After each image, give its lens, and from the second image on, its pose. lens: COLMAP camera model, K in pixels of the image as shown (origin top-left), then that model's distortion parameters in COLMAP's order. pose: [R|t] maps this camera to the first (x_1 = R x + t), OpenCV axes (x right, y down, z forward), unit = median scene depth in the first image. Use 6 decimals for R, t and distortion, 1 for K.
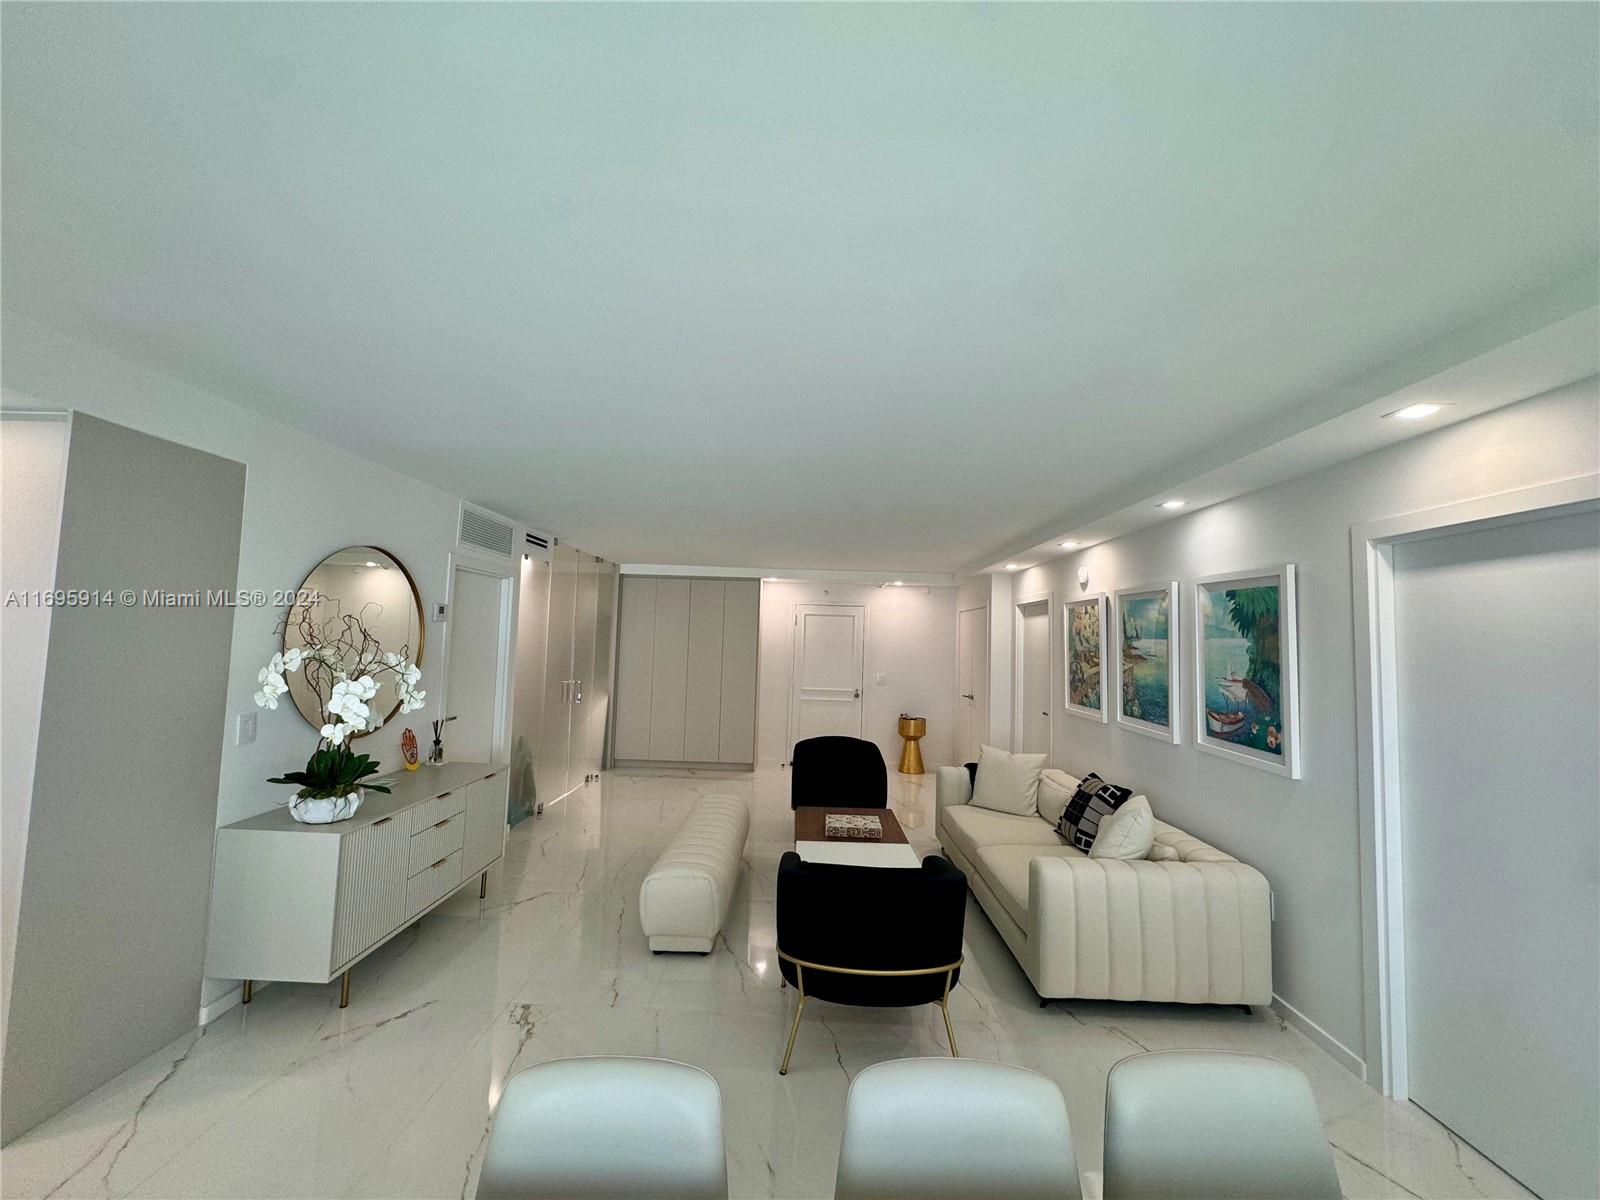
lens RADIAL K [[636.9, 0, 801.2], [0, 636.9, 599.7], [0, 0, 1]] dist [-0.003138, 0.000136]
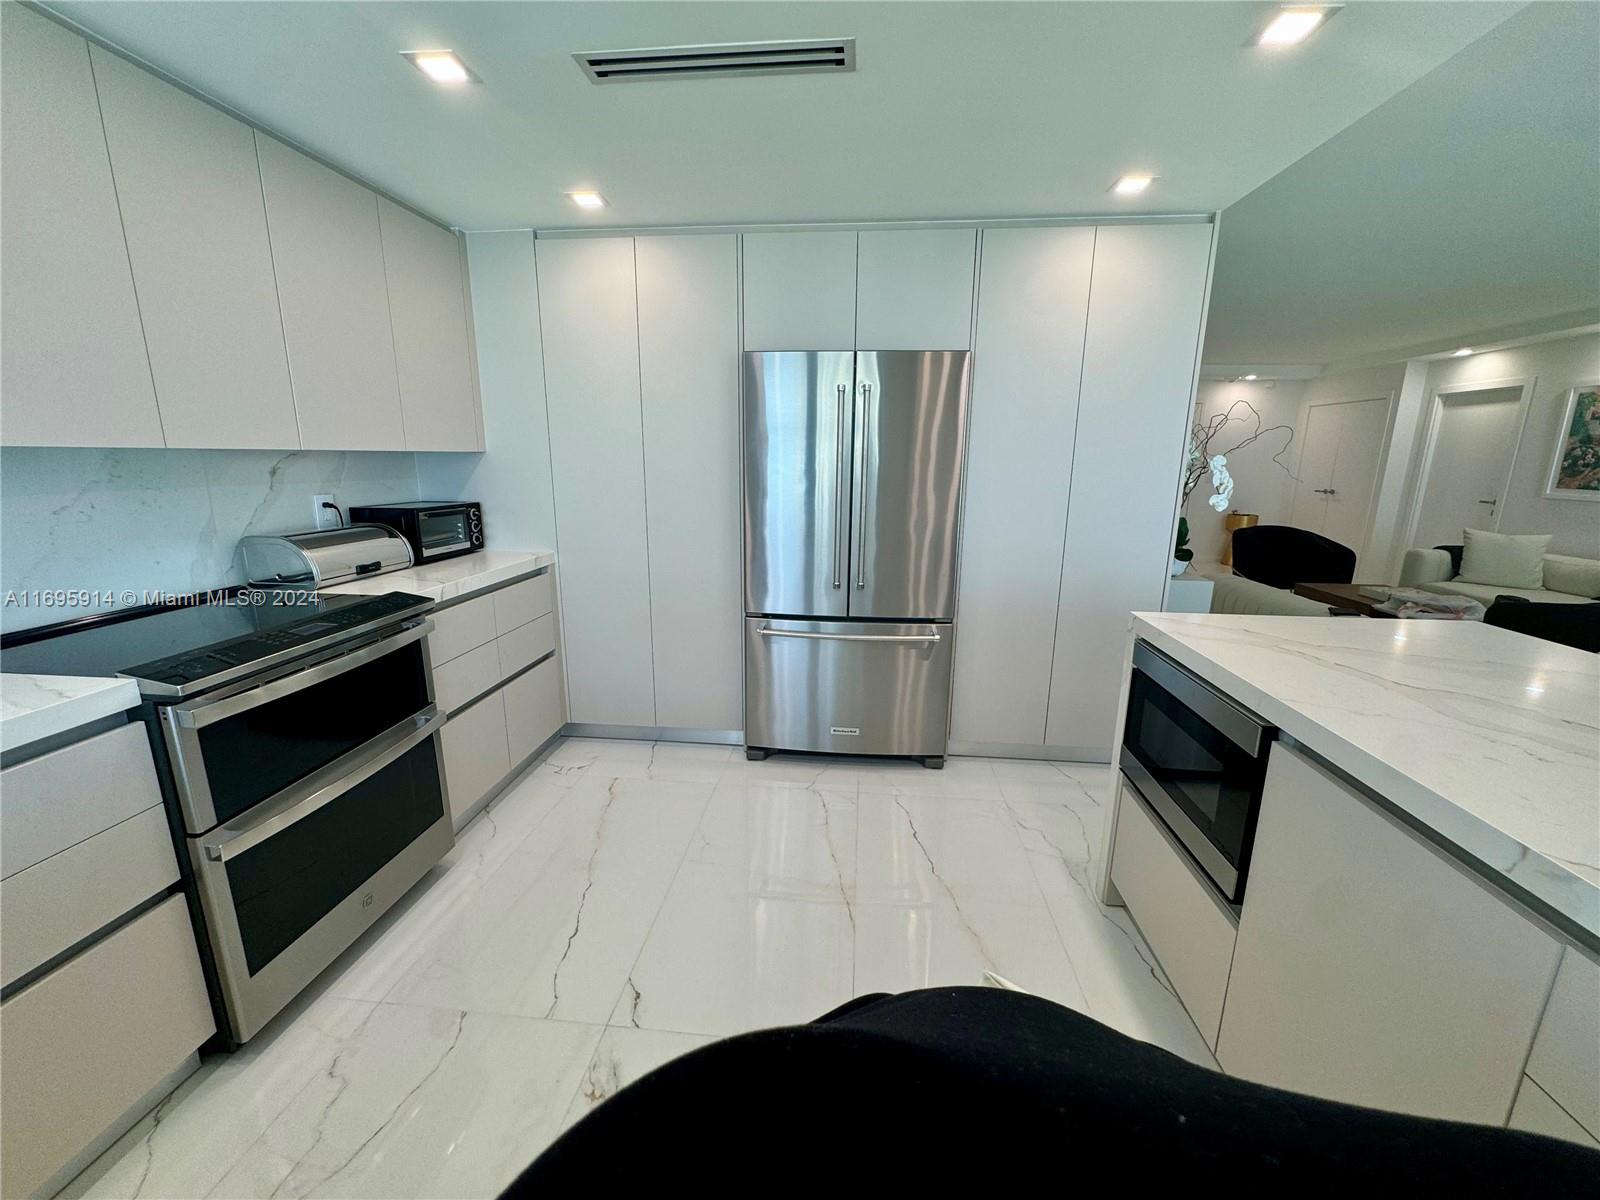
lens RADIAL K [[636.9, 0, 801.2], [0, 636.9, 599.7], [0, 0, 1]] dist [-0.003138, 0.000136]
pose [[0.996009, -0.001305, -0.089244, -0.957756], [0.026581, 0.958859, 0.282635, 0.015193], [0.085204, -0.283879, 0.955067, -0.193250]]
